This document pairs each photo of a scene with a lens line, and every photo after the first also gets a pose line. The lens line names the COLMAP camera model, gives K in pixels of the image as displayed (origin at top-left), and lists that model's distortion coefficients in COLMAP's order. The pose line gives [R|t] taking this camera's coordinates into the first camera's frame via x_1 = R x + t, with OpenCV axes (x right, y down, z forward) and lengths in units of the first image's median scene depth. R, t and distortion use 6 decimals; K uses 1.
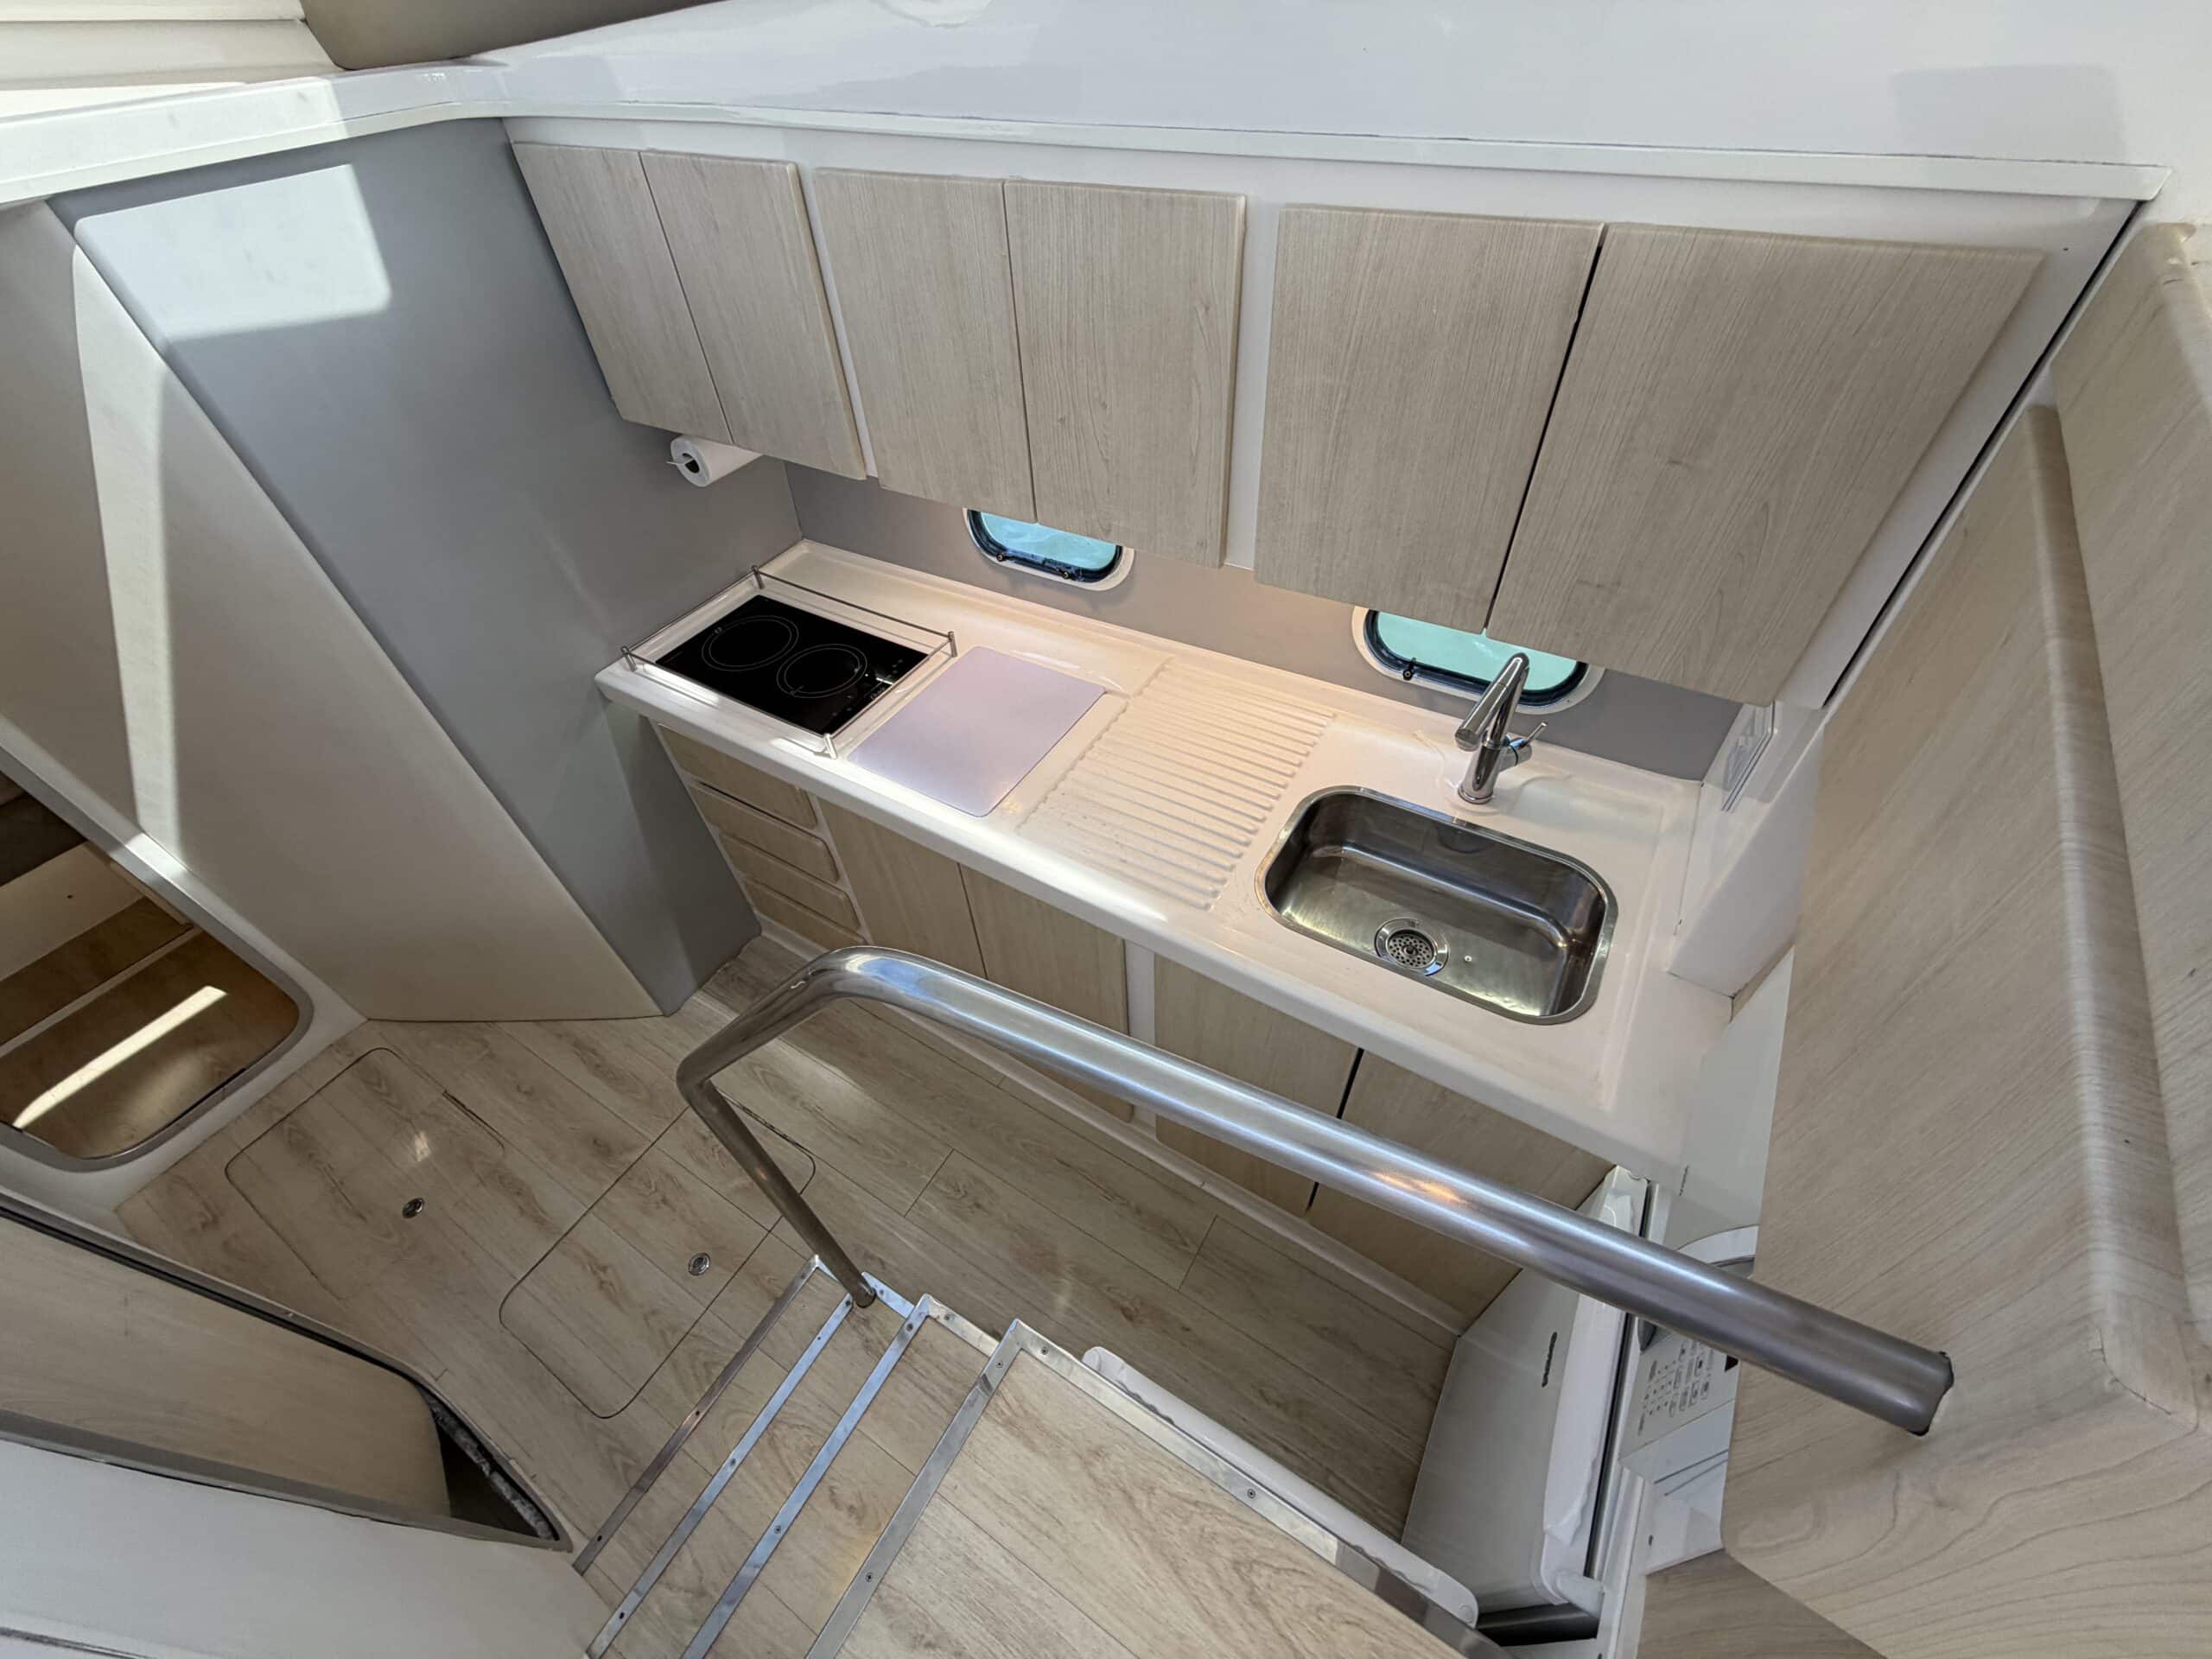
lens RADIAL K [[876.5, 0, 1097.7], [0, 876.5, 834.9], [0, 0, 1]] dist [-0.004280, -0.000078]
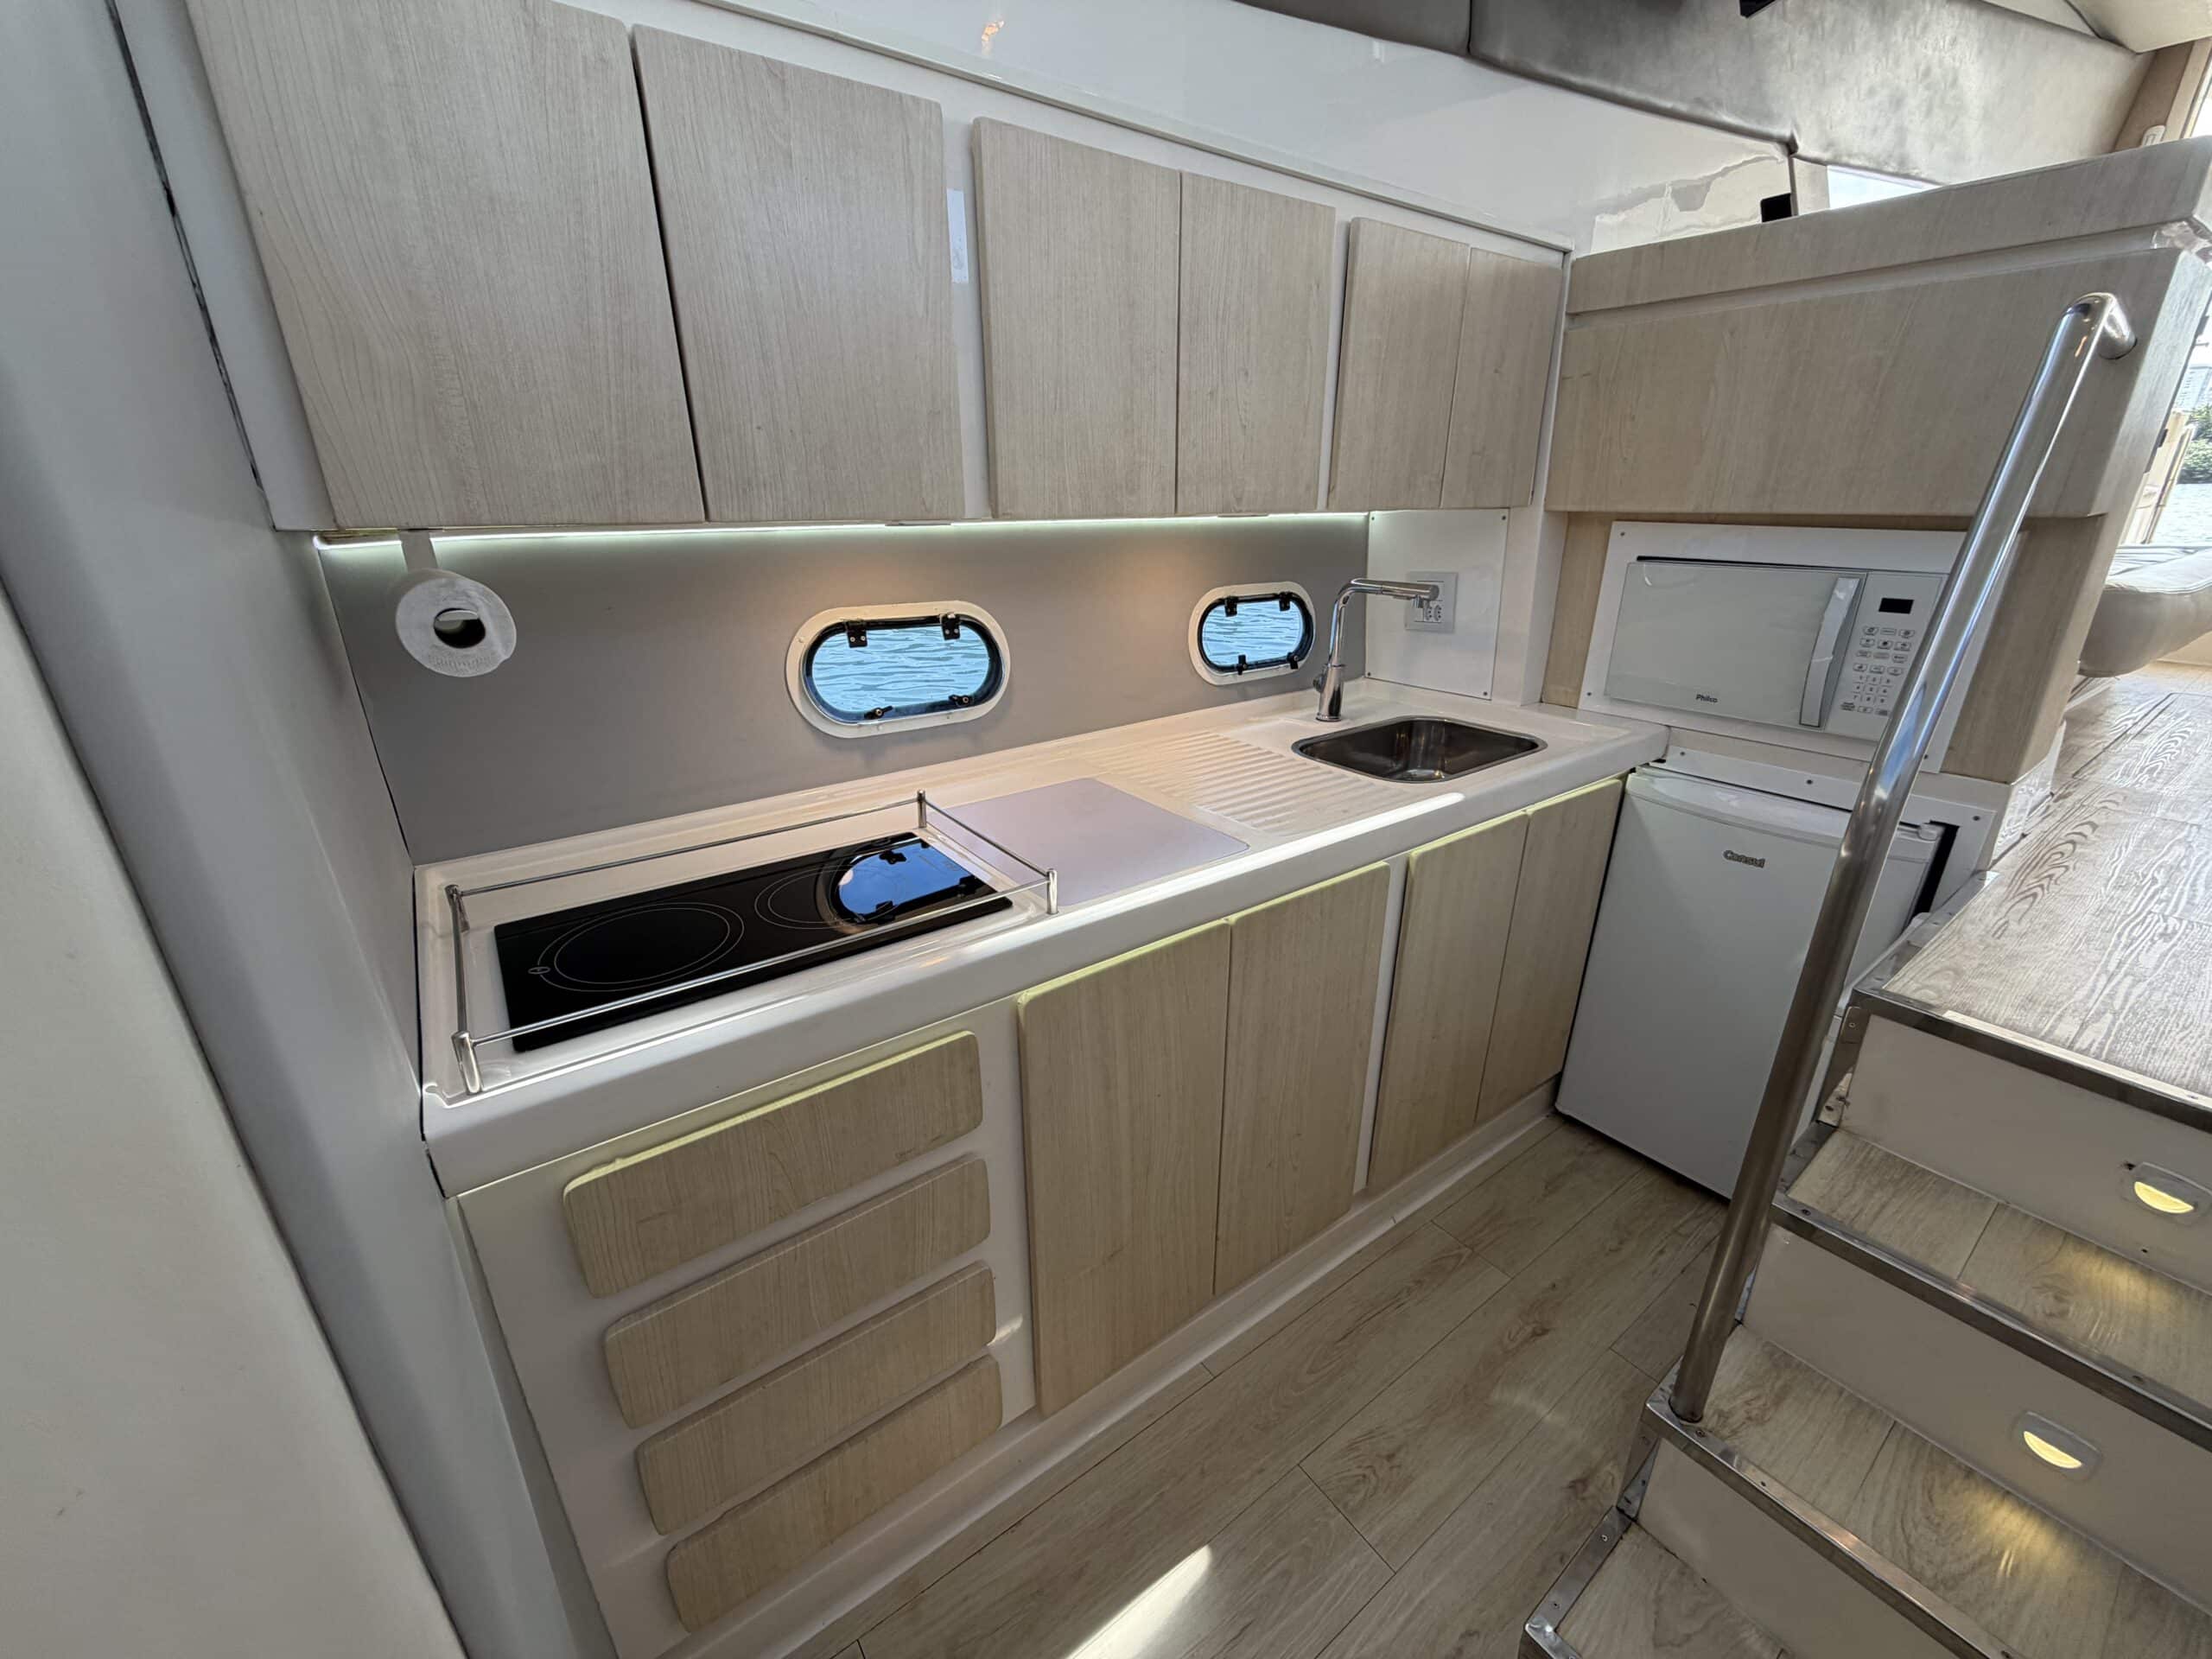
lens RADIAL K [[876.5, 0, 1103.1], [0, 876.5, 829.7], [0, 0, 1]] dist [-0.004280, -0.000078]
pose [[0.385047, -0.287232, 0.877061, -1.003967], [0.661773, 0.748325, -0.045459, -0.096943], [-0.643270, 0.597919, 0.478223, 0.758056]]
